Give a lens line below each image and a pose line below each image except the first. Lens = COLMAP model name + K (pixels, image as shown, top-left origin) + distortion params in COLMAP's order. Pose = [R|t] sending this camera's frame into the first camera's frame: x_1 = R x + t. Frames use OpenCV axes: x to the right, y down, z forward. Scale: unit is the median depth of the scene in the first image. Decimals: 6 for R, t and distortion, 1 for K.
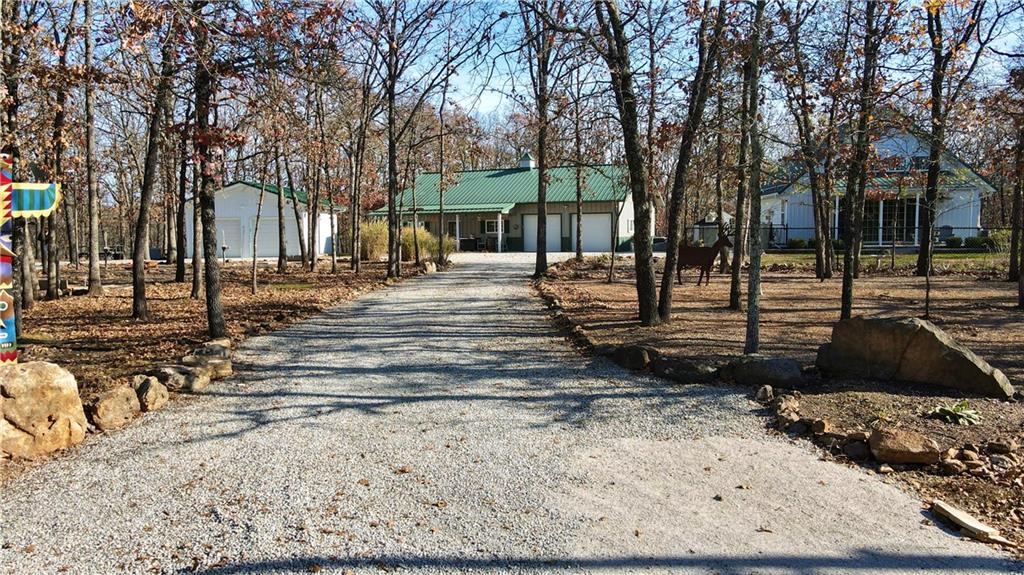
lens RADIAL K [[743.3, 0, 510.9], [0, 743.3, 286.8], [0, 0, 1]] dist [-0.001017, 0.014540]
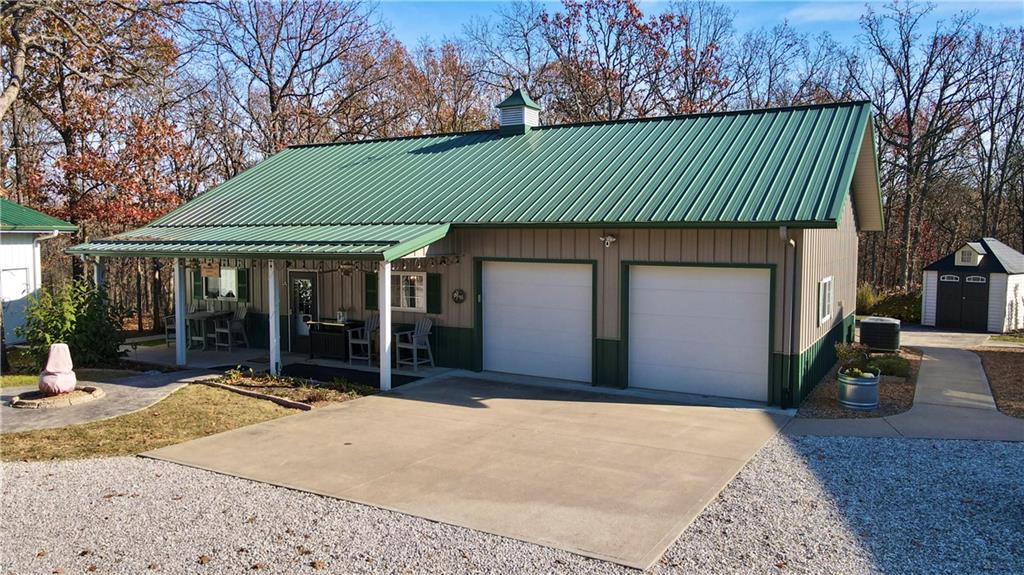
lens RADIAL K [[743.3, 0, 511.2], [0, 743.3, 287.6], [0, 0, 1]] dist [-0.001017, 0.014540]
pose [[0.995279, 0.020279, -0.094910, 0.062961], [-0.020635, 0.999783, -0.002768, -0.086638], [0.094833, 0.004713, 0.995482, 0.696577]]
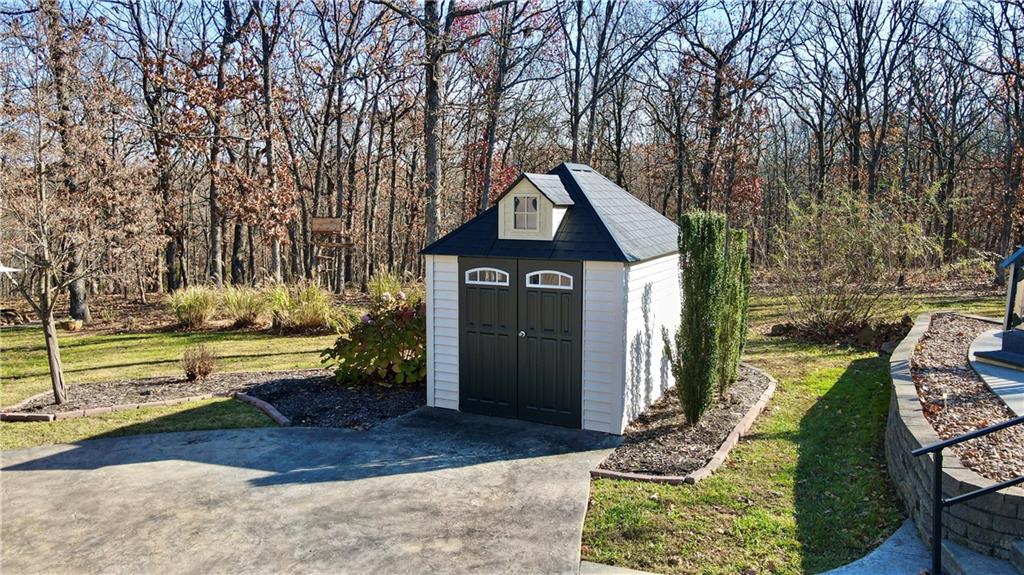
lens RADIAL K [[743.3, 0, 510.9], [0, 743.3, 285.8], [0, 0, 1]] dist [-0.001017, 0.014540]
pose [[0.930091, -0.047665, 0.364224, 0.159441], [0.027988, 0.997859, 0.059116, -0.097854], [-0.366262, -0.044789, 0.929433, 0.883001]]
